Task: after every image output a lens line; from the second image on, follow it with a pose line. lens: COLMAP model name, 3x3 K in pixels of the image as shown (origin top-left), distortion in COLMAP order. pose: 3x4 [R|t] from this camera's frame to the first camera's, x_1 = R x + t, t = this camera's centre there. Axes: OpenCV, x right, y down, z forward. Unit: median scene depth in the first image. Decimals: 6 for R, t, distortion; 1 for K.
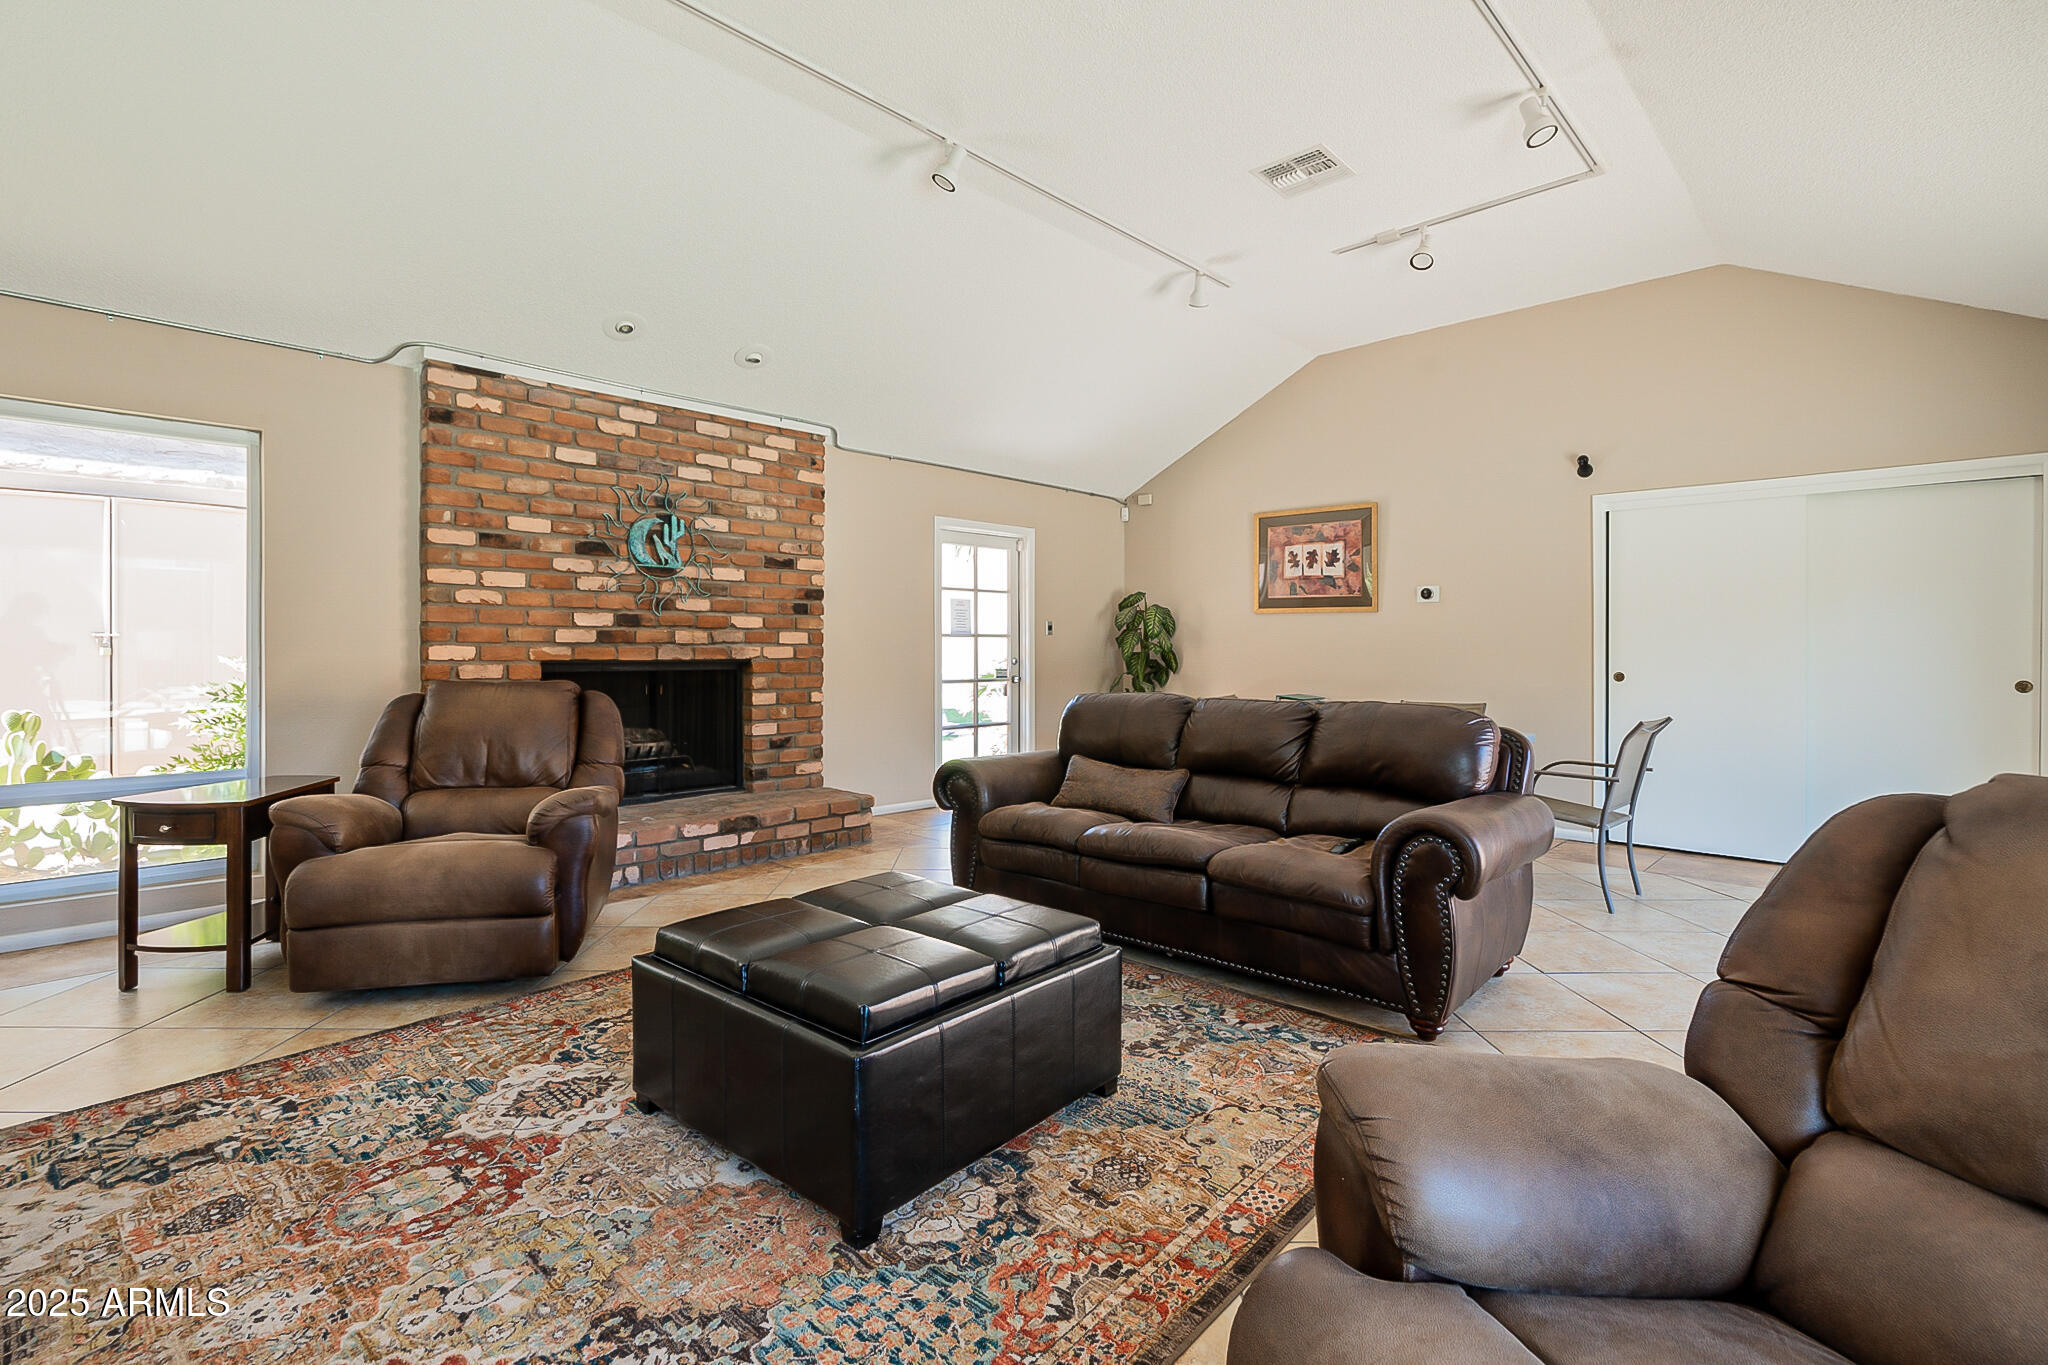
lens RADIAL K [[932.1, 0, 1017.2], [0, 932.1, 664.2], [0, 0, 1]] dist [-0.003628, 0.000102]
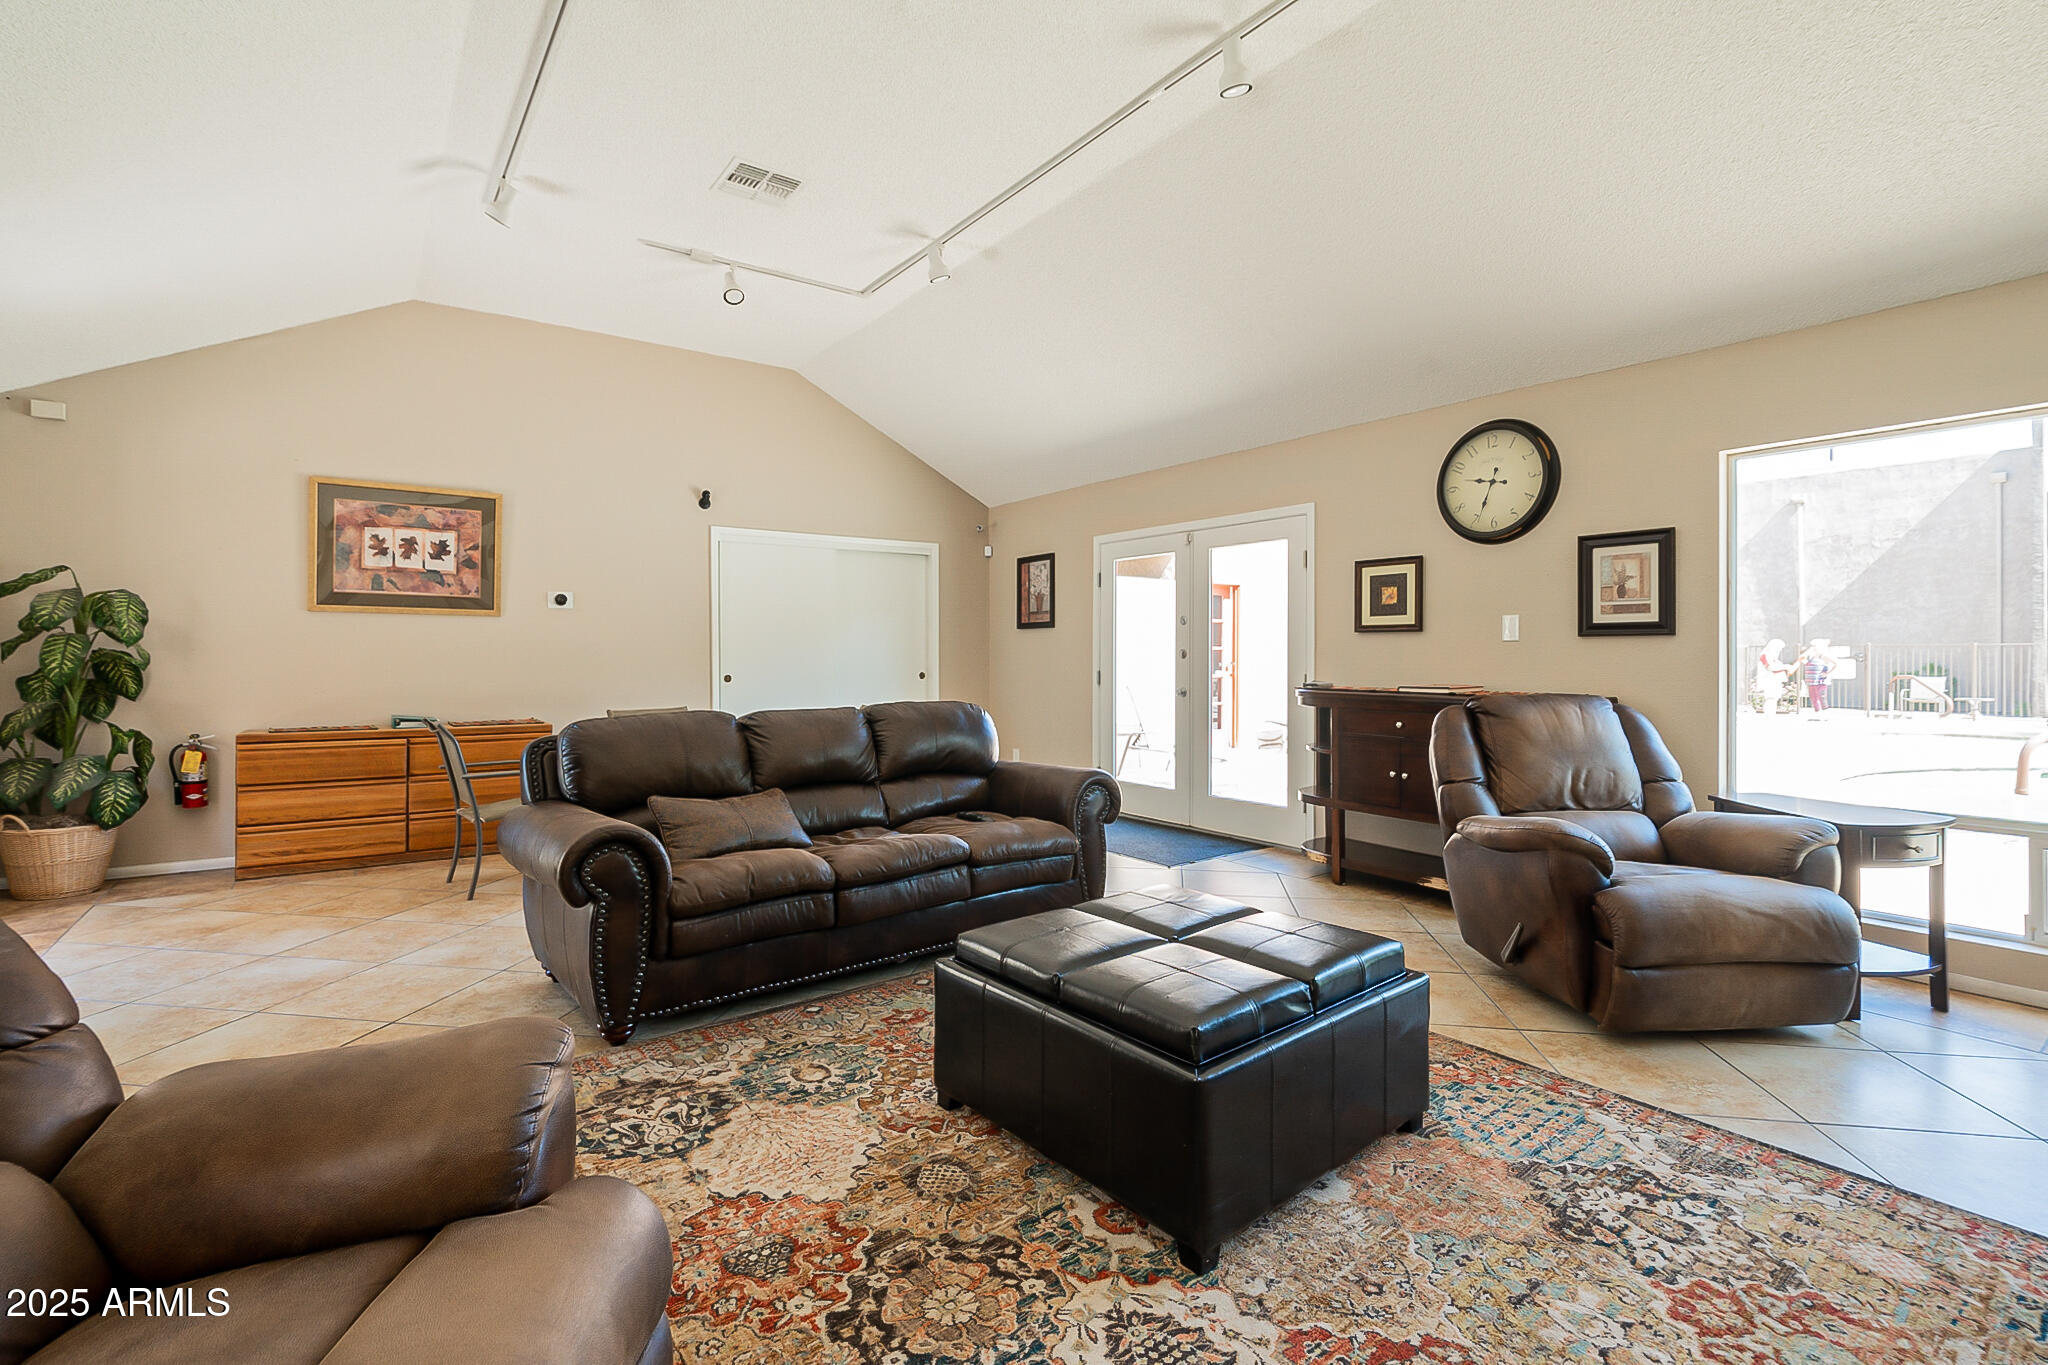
lens RADIAL K [[932.1, 0, 1018.0], [0, 932.1, 667.5], [0, 0, 1]] dist [-0.003628, 0.000102]
pose [[0.170668, -0.018498, 0.985155, -0.412286], [0.022362, 0.999639, 0.014896, -0.009378], [-0.985075, 0.019488, 0.171020, 0.357804]]
